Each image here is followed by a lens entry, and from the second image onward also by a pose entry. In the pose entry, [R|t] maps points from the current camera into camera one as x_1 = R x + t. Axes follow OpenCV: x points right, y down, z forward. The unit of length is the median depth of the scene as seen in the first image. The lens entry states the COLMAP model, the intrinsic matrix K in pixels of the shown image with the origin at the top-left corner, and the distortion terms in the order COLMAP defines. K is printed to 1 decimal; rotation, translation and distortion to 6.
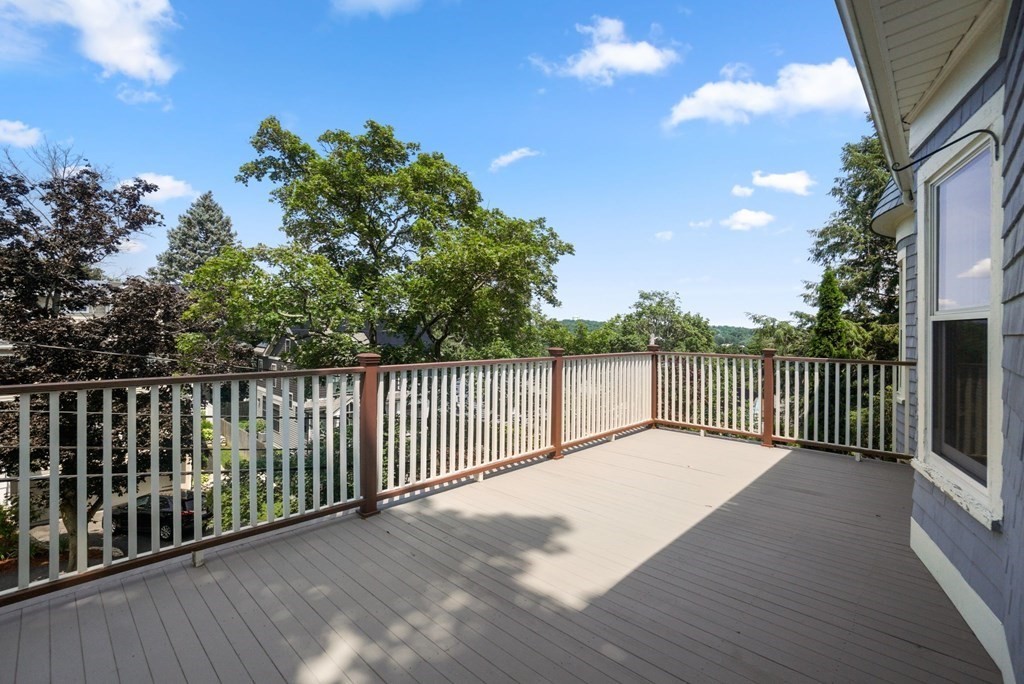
lens RADIAL K [[457.9, 0, 502.0], [0, 457.9, 339.2], [0, 0, 1]] dist [-0.003261, -0.000055]
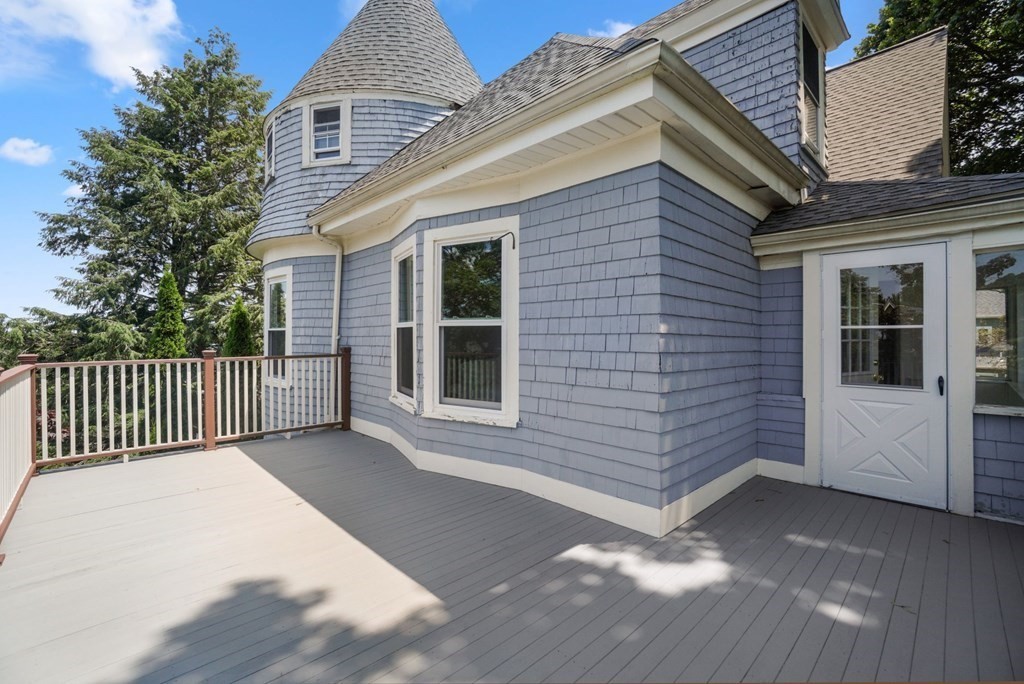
lens RADIAL K [[457.9, 0, 504.9], [0, 457.9, 337.8], [0, 0, 1]] dist [-0.003261, -0.000055]
pose [[0.057702, -0.011473, 0.998268, -0.240229], [0.015911, 0.999818, 0.010571, -0.003049], [-0.998207, 0.015274, 0.057874, 0.215766]]
